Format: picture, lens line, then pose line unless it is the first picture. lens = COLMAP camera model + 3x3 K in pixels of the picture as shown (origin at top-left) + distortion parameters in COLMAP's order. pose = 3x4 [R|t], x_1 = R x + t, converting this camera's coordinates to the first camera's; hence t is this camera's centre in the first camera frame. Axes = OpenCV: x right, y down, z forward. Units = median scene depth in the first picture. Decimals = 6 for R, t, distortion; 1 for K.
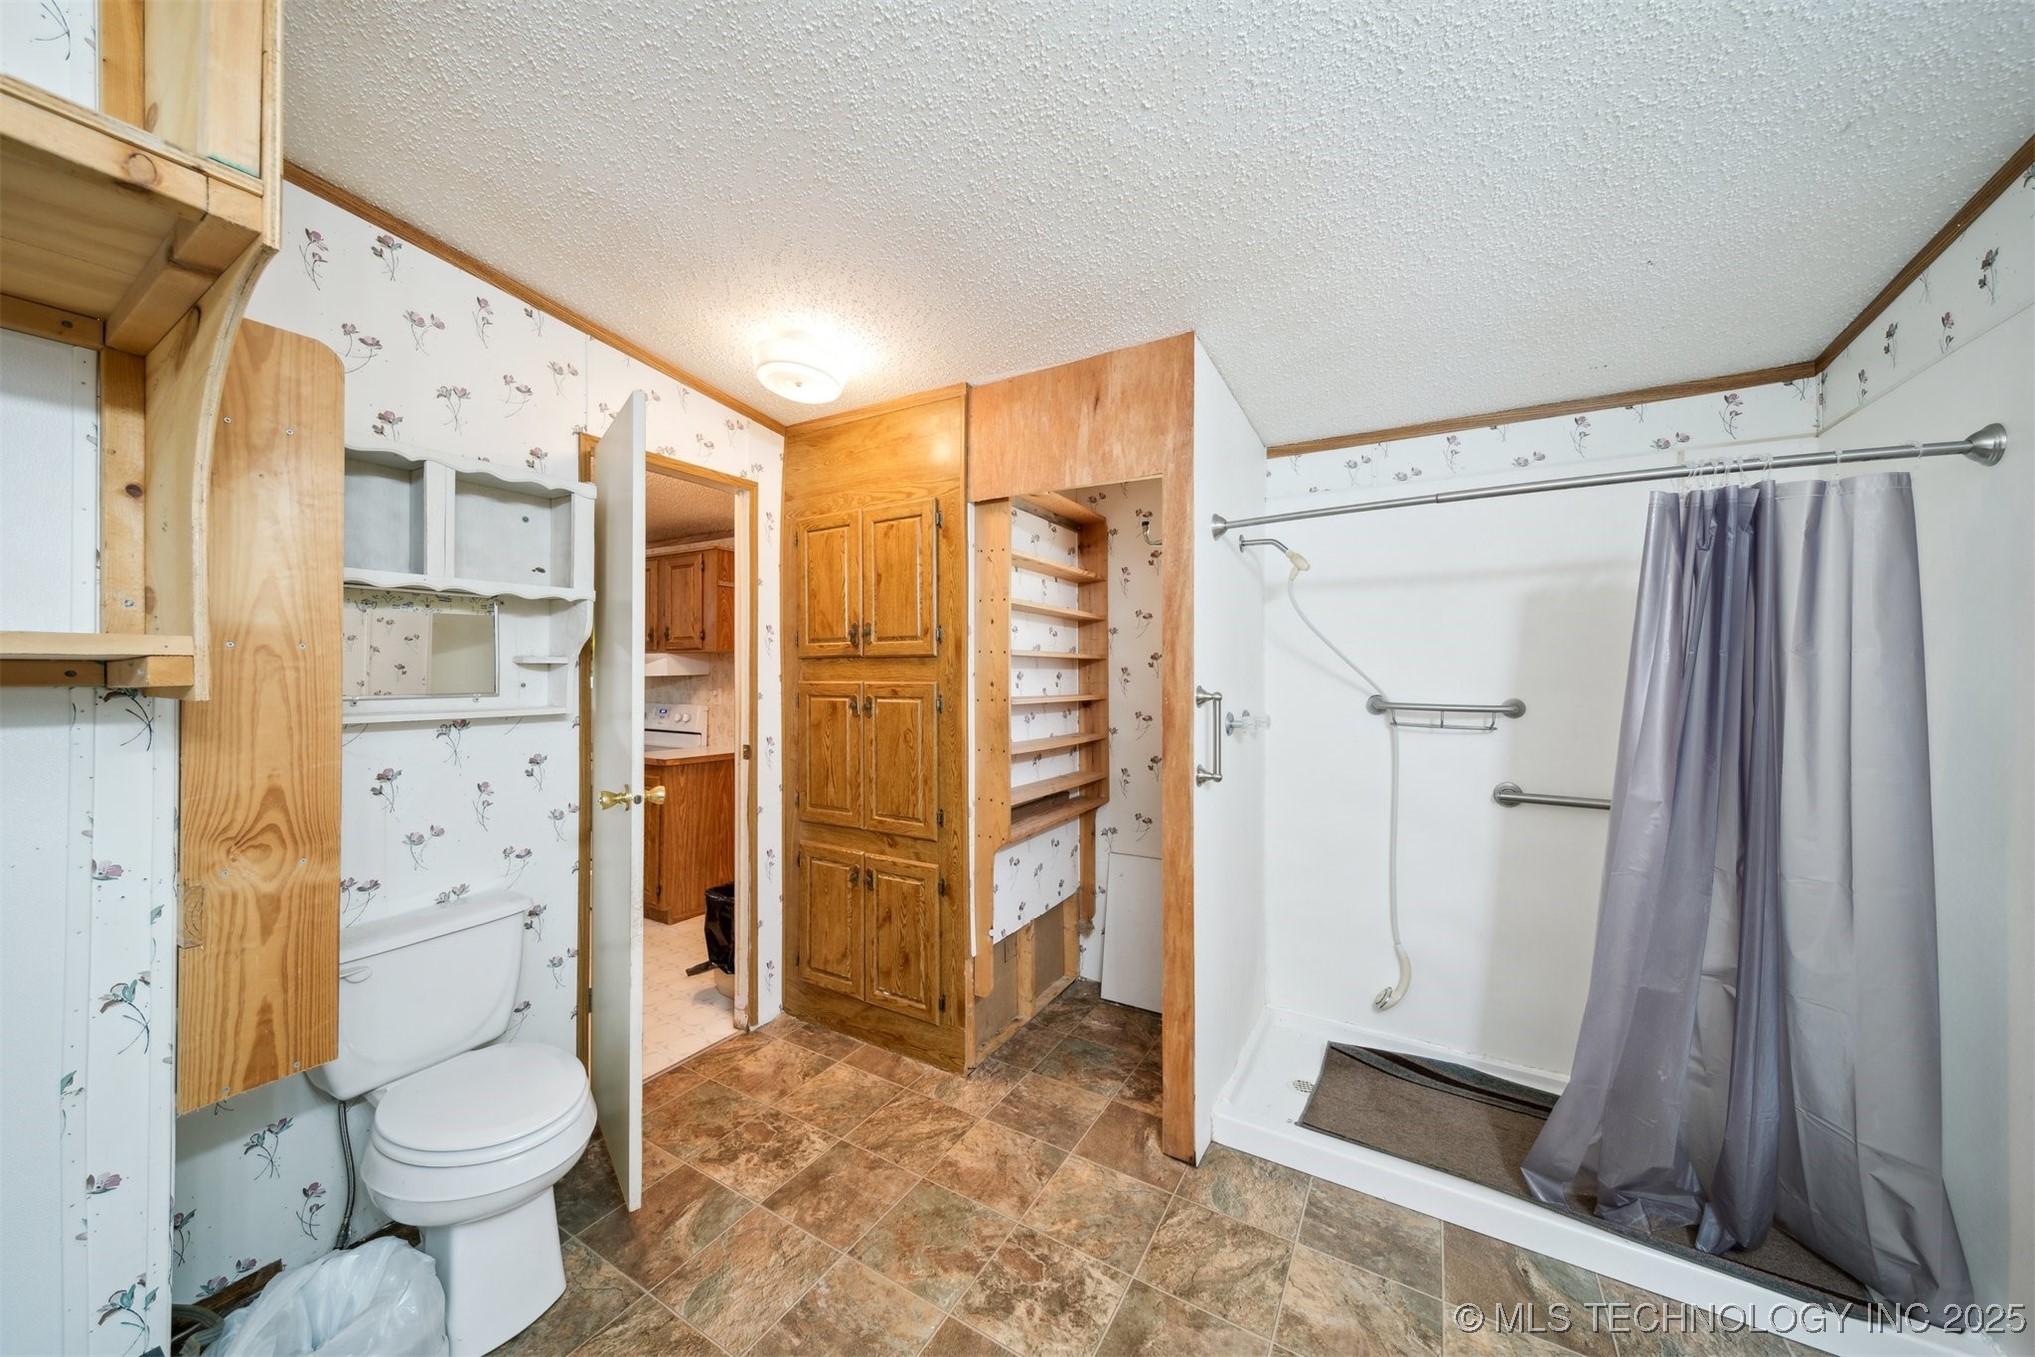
lens RADIAL K [[708.6, 0, 1001.9], [0, 708.6, 668.9], [0, 0, 1]] dist [0.002973, -0.000075]
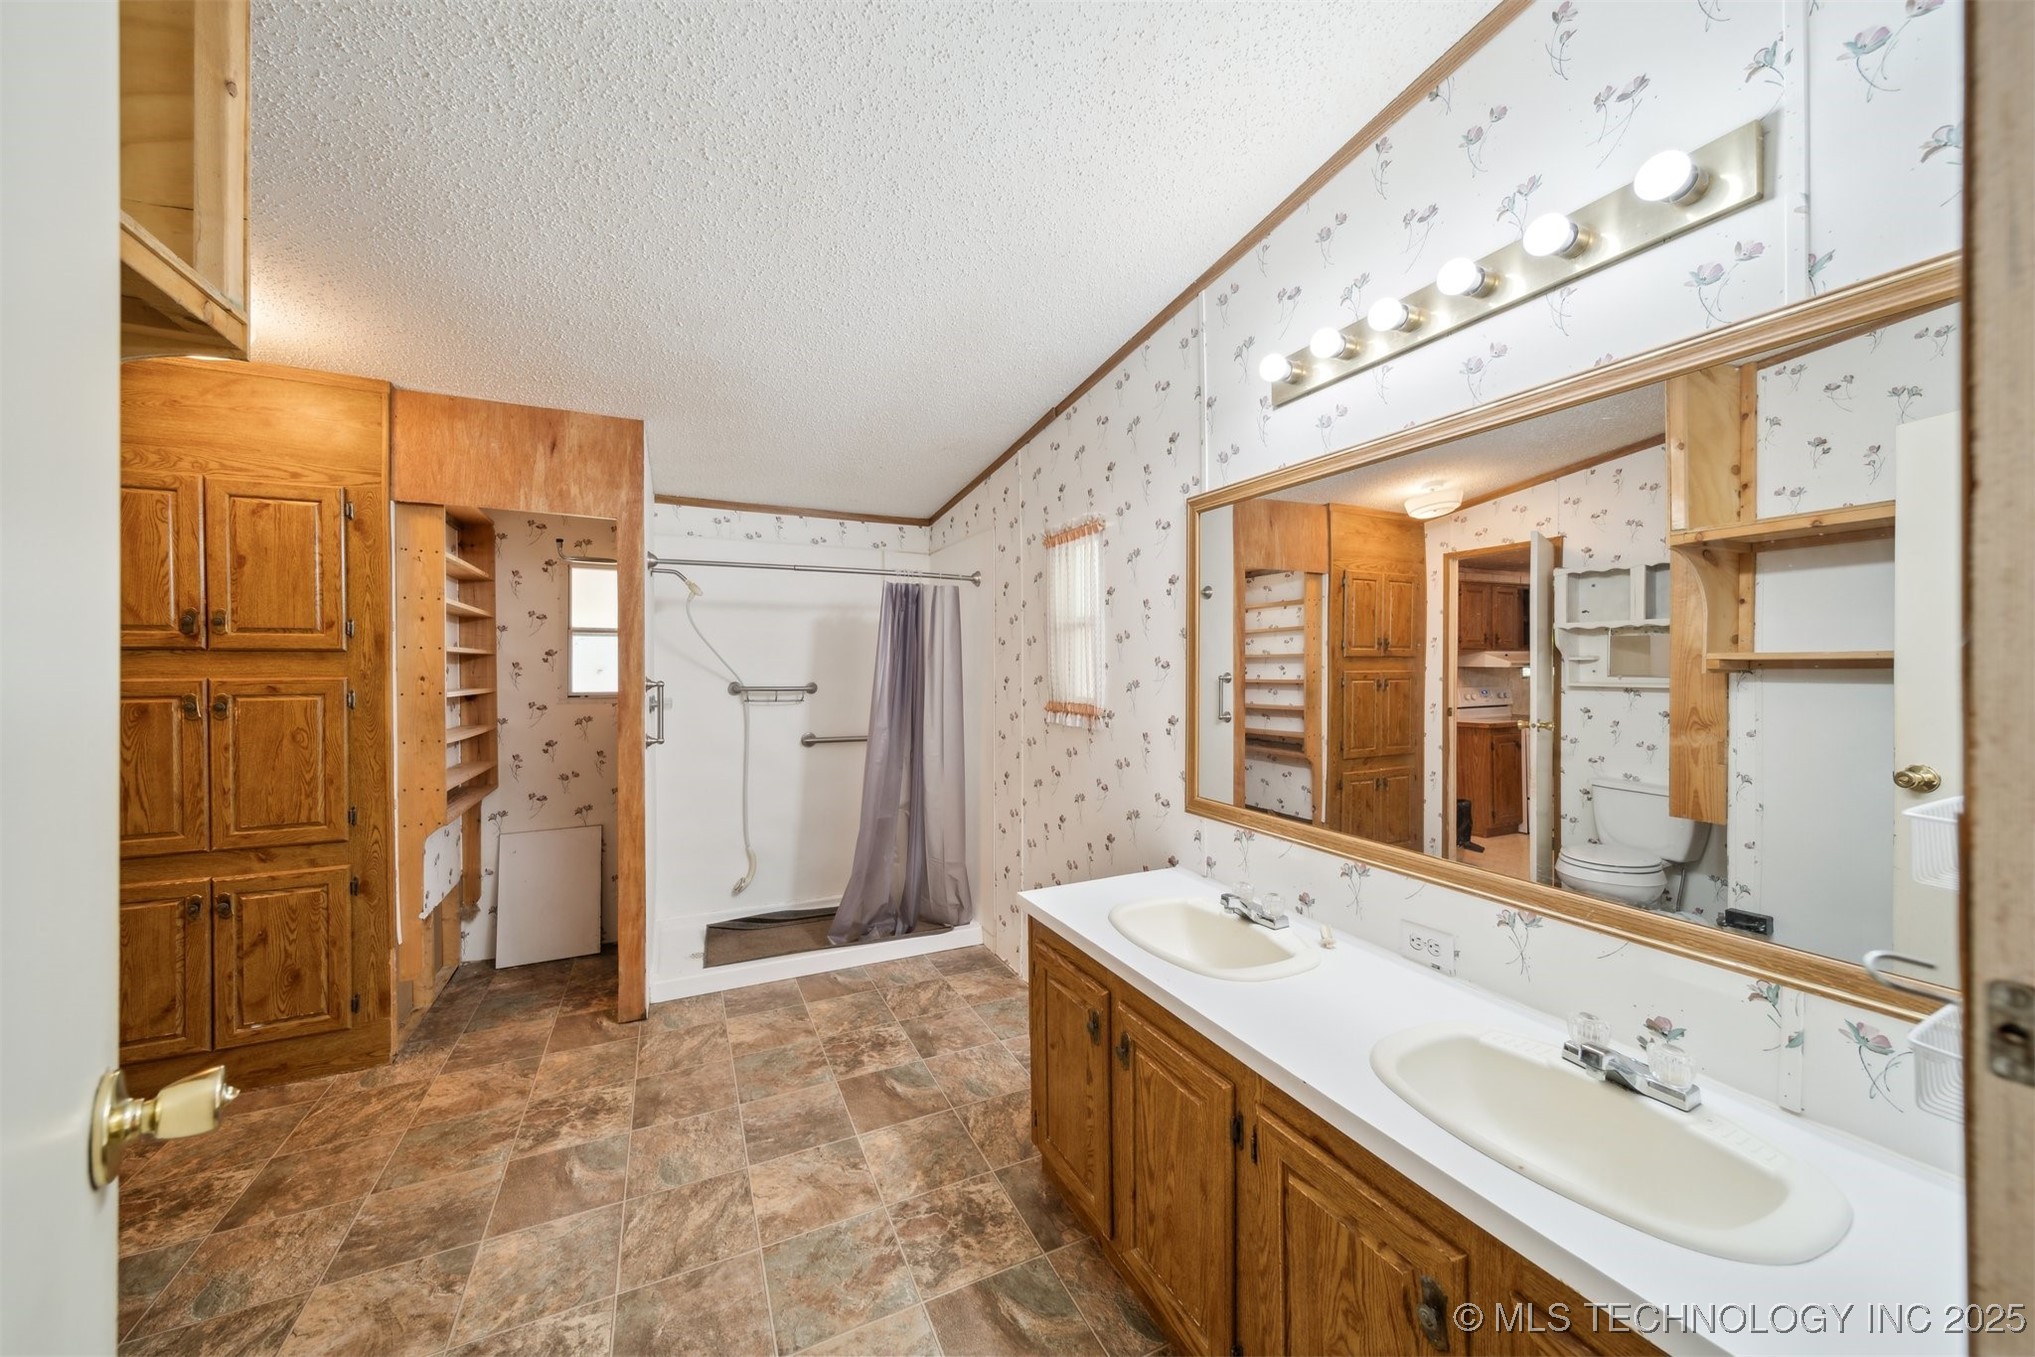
lens RADIAL K [[708.6, 0, 1001.9], [0, 708.6, 668.9], [0, 0, 1]] dist [0.002973, -0.000075]
pose [[0.555956, -0.004718, 0.831199, -0.409234], [-0.002919, 0.999967, 0.007628, -0.003252], [-0.831207, -0.006667, 0.555923, -0.295752]]
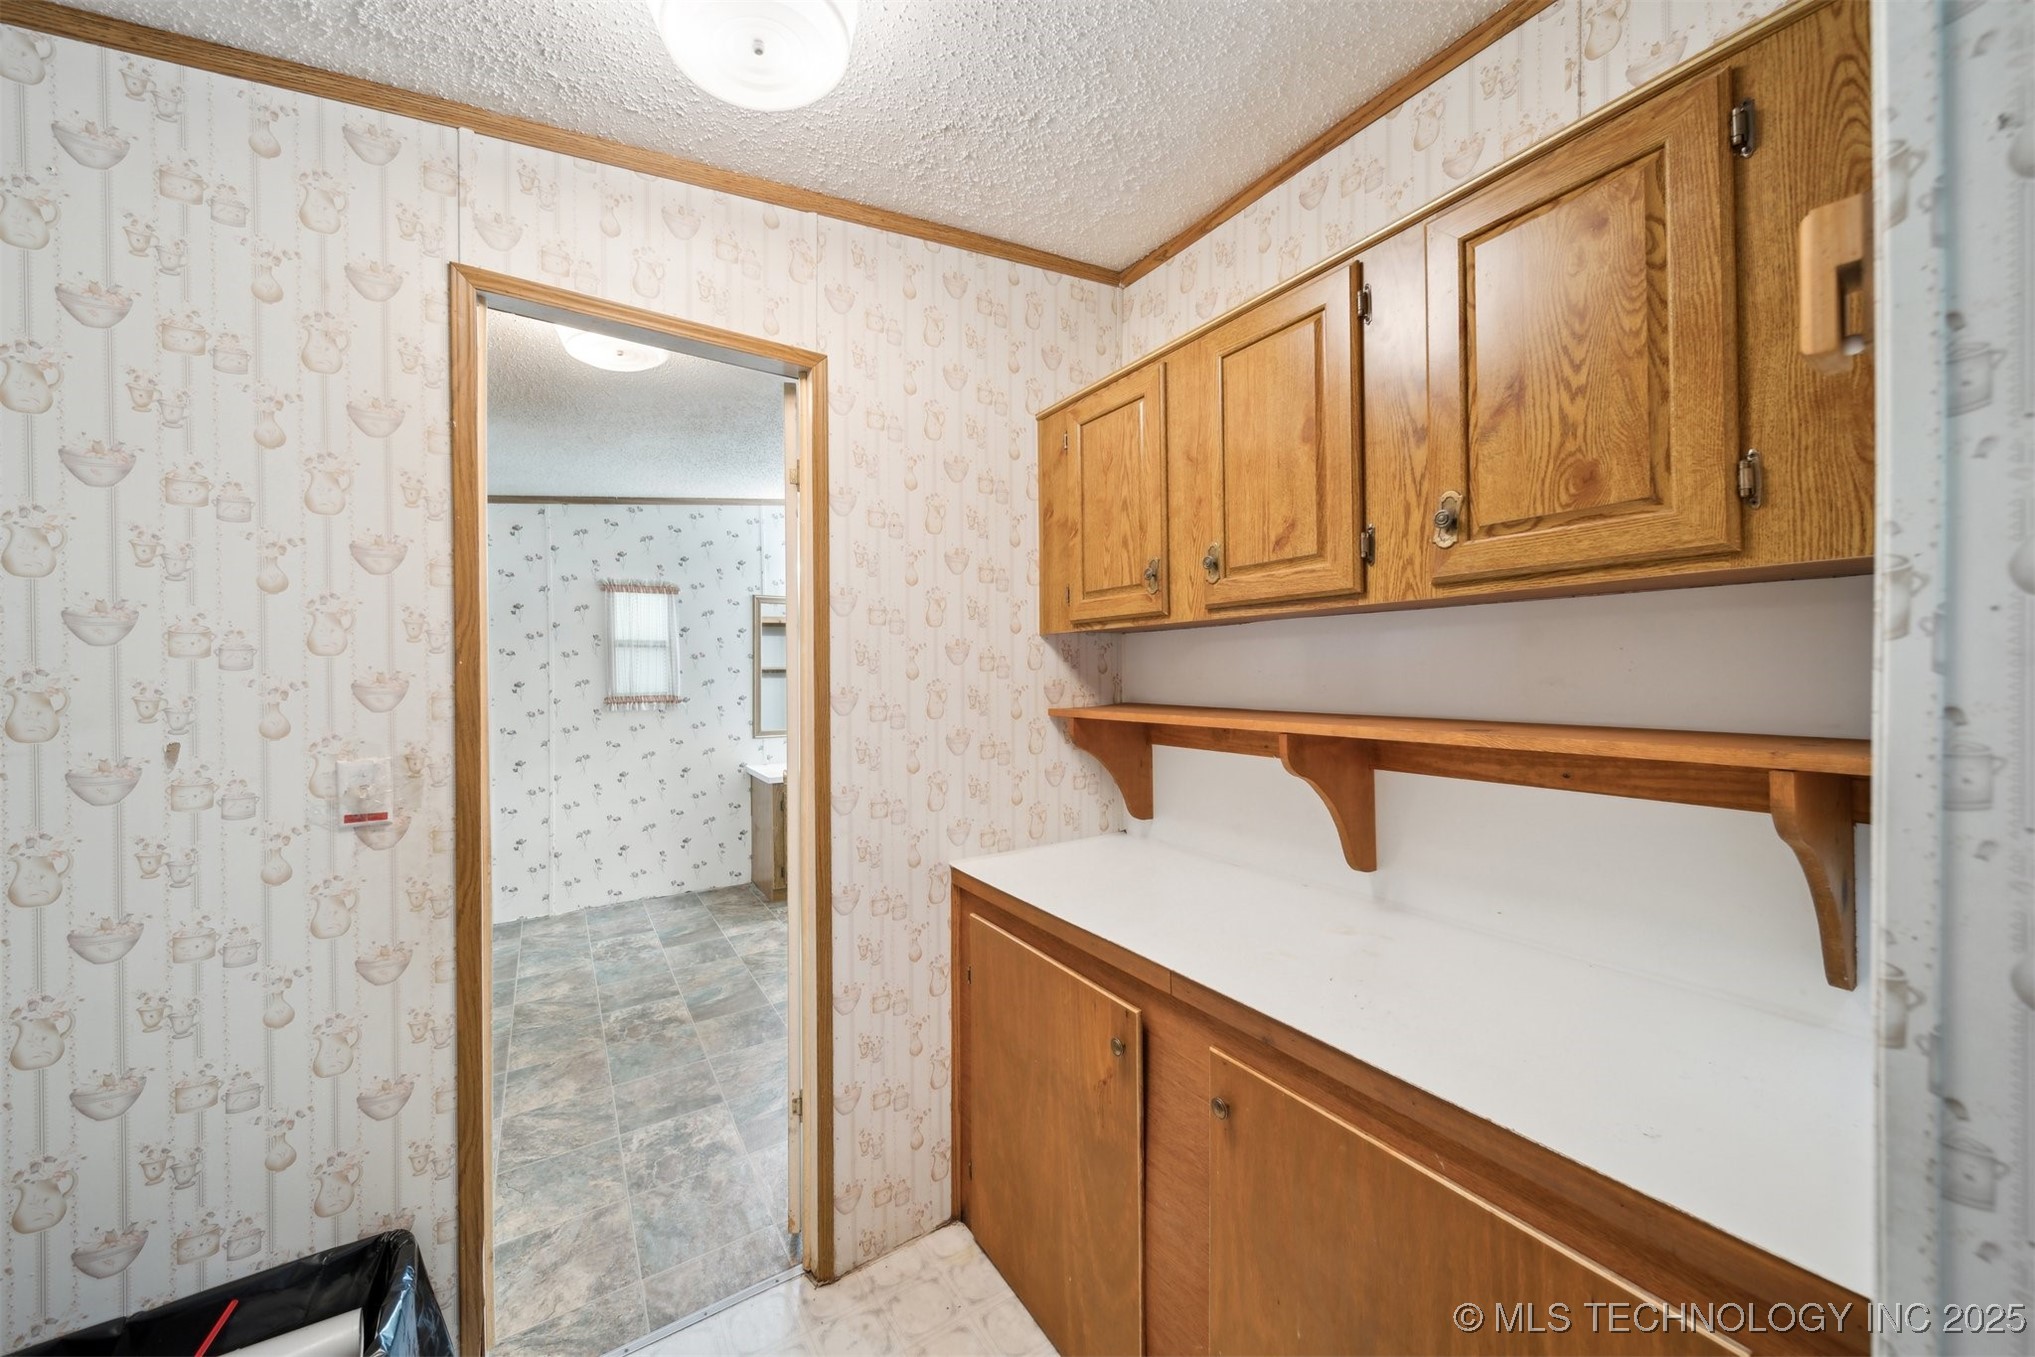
lens RADIAL K [[723.9, 0, 1006.4], [0, 723.9, 665.5], [0, 0, 1]] dist [0.000607, -0.000150]
pose [[-0.897634, 0.005939, 0.440701, -1.029526], [0.003283, 0.999972, -0.006789, -0.001379], [-0.440729, -0.004648, -0.897628, 1.467579]]
